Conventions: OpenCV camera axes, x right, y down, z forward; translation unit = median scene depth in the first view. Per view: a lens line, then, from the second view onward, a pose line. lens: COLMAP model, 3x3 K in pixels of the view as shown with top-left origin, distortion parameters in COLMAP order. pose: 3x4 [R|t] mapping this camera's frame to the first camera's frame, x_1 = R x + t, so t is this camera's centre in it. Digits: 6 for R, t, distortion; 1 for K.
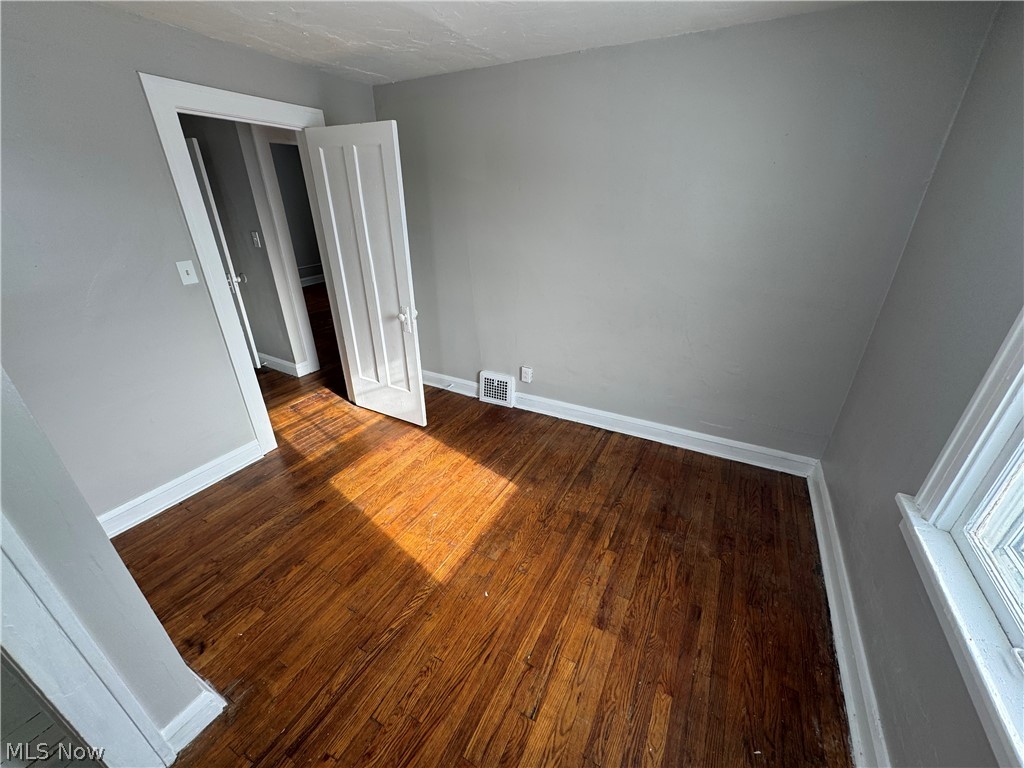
lens RADIAL K [[405.6, 0, 510.9], [0, 405.6, 385.8], [0, 0, 1]] dist [-0.000959, 0.000640]
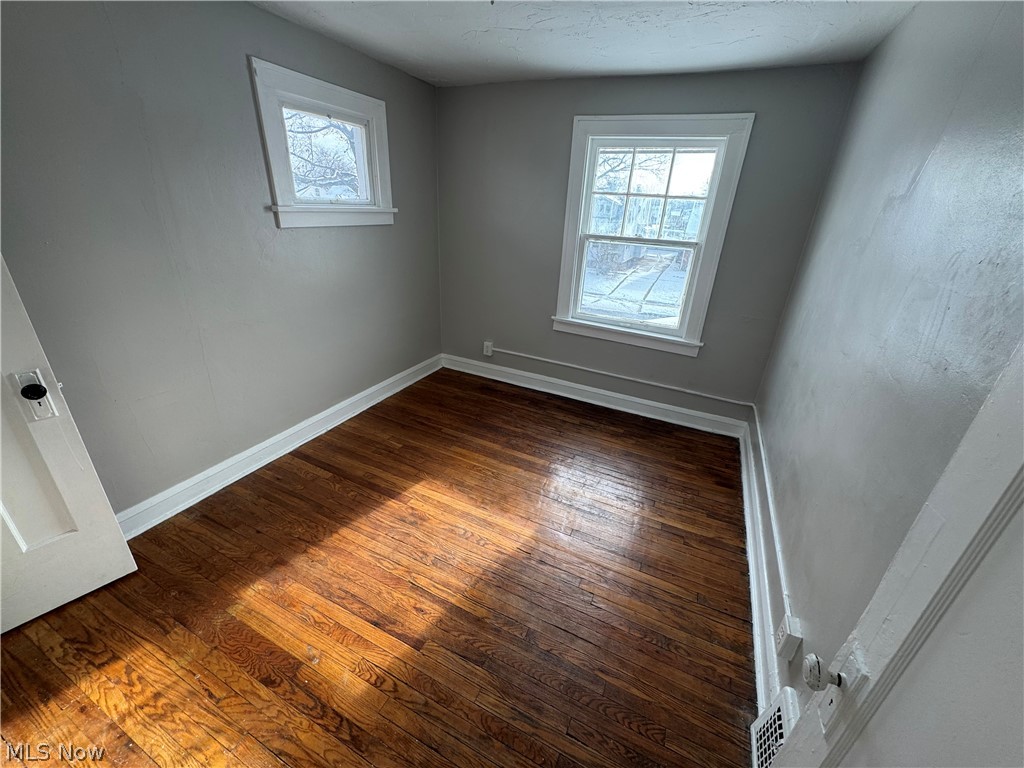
lens RADIAL K [[405.6, 0, 510.9], [0, 405.6, 385.8], [0, 0, 1]] dist [-0.000959, 0.000640]
pose [[-0.040710, -0.419851, 0.906680, -1.002998], [0.386093, 0.830338, 0.401835, -0.330556], [-0.921561, 0.366421, 0.128298, 0.727333]]
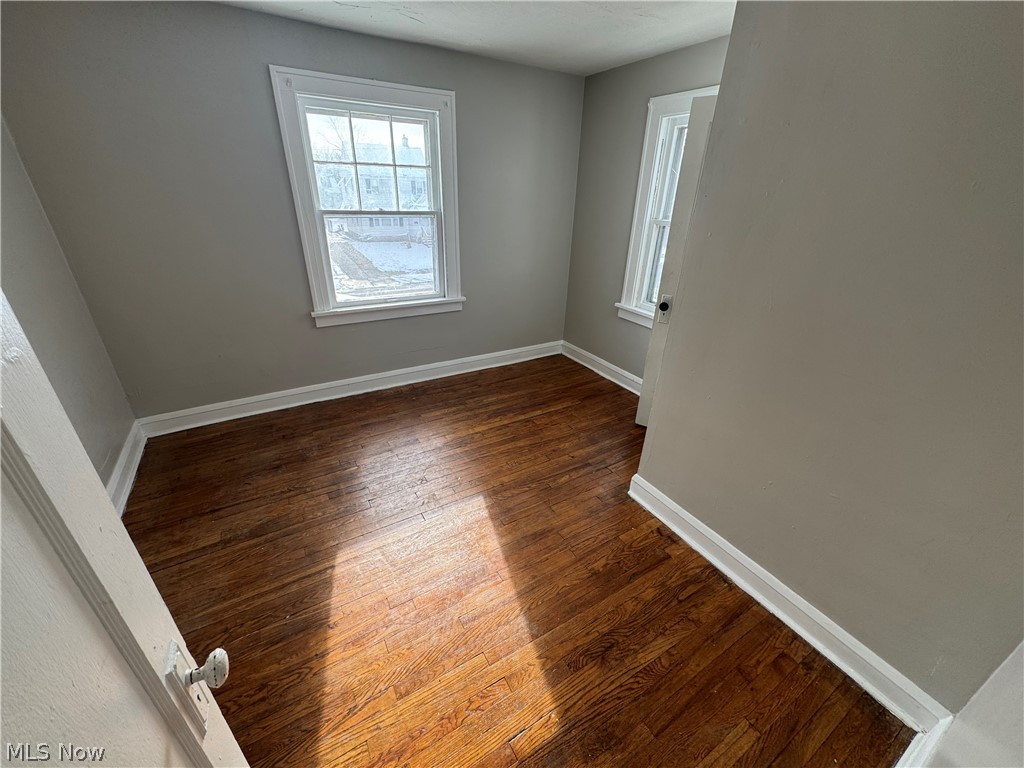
lens RADIAL K [[405.6, 0, 510.9], [0, 405.6, 385.8], [0, 0, 1]] dist [-0.000959, 0.000640]
pose [[-0.855808, -0.255431, 0.449830, -0.659808], [0.195908, 0.644771, 0.738844, -0.575118], [-0.478761, 0.720434, -0.501759, 1.242970]]
